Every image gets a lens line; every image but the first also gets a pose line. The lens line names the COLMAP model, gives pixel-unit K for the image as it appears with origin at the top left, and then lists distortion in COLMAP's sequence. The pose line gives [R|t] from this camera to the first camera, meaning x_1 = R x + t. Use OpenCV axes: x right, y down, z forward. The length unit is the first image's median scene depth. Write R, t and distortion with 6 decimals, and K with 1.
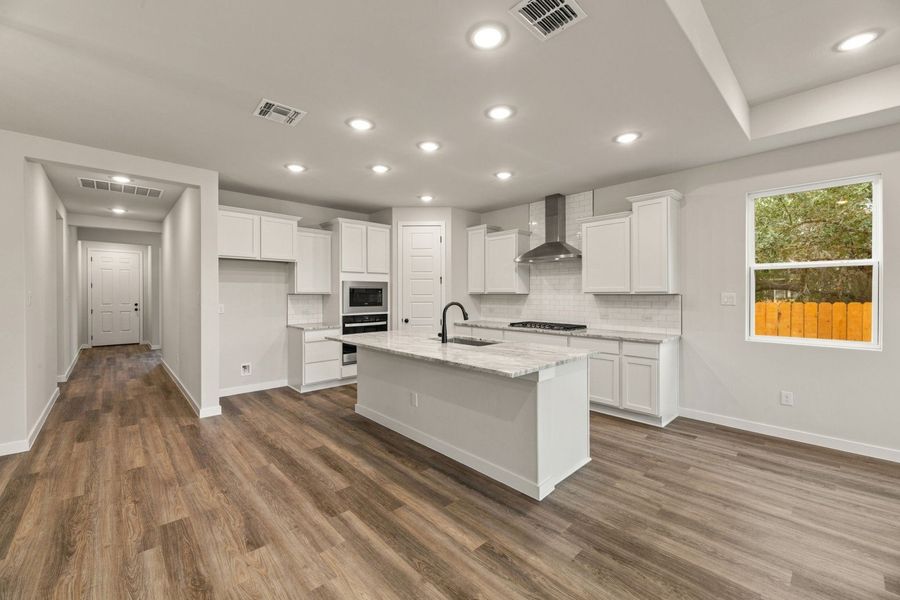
lens RADIAL K [[364.3, 0, 447.9], [0, 364.3, 295.2], [0, 0, 1]] dist [0.000898, -0.002462]
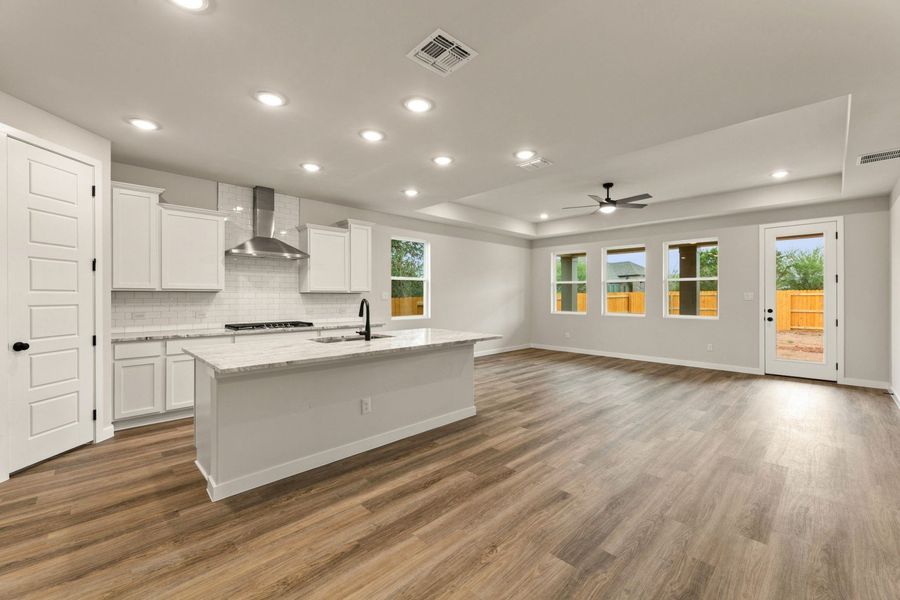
lens RADIAL K [[364.3, 0, 447.9], [0, 364.3, 295.2], [0, 0, 1]] dist [0.000898, -0.002462]
pose [[-0.012105, 0.003875, 0.999919, -1.213448], [0.002130, 0.999990, -0.003849, 0.017209], [-0.999924, 0.002083, -0.012113, 0.975776]]
